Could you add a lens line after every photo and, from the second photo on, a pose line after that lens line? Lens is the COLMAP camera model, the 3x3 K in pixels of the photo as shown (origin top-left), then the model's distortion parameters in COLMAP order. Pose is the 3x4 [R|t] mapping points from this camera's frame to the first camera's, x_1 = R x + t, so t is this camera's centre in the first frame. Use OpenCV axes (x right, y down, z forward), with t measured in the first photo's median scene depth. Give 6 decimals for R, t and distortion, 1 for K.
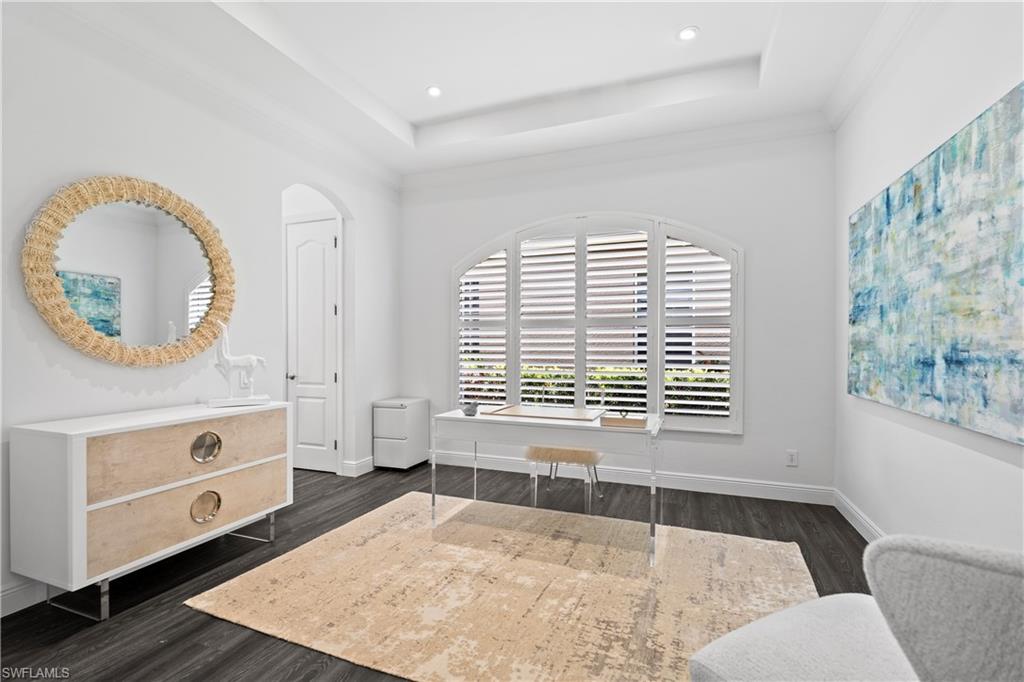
lens RADIAL K [[460.4, 0, 512.3], [0, 460.4, 346.2], [0, 0, 1]] dist [0.001070, 0.000289]
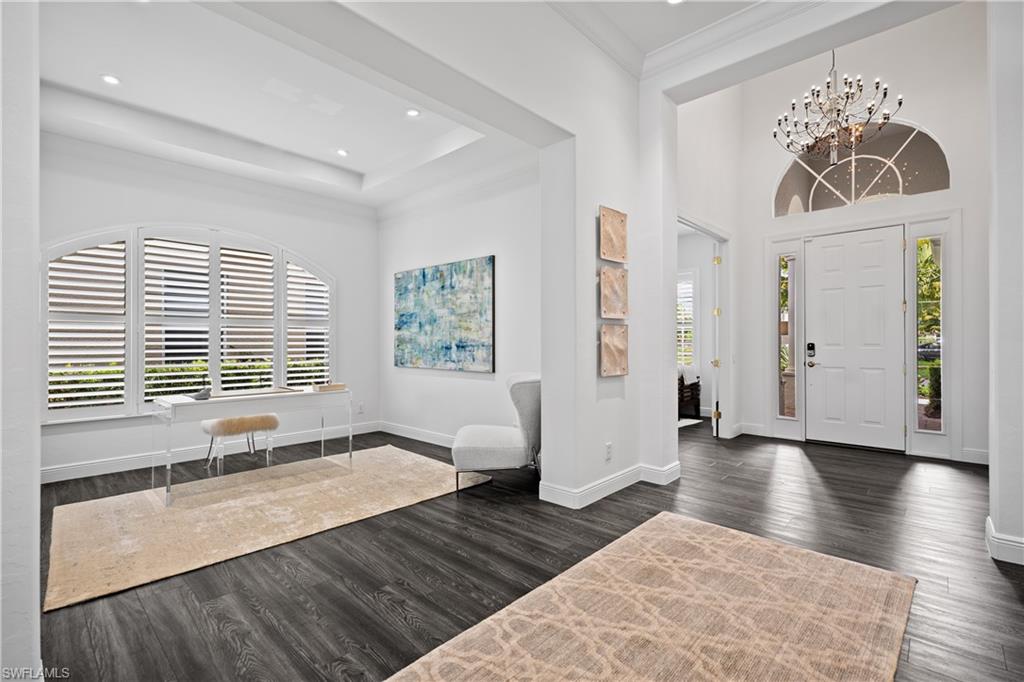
lens RADIAL K [[460.4, 0, 512.3], [0, 460.4, 346.2], [0, 0, 1]] dist [0.001070, 0.000289]
pose [[0.377653, -0.010383, 0.925889, -1.152851], [0.004243, 0.999946, 0.009483, 0.005832], [-0.925938, 0.000347, 0.377677, -0.232545]]
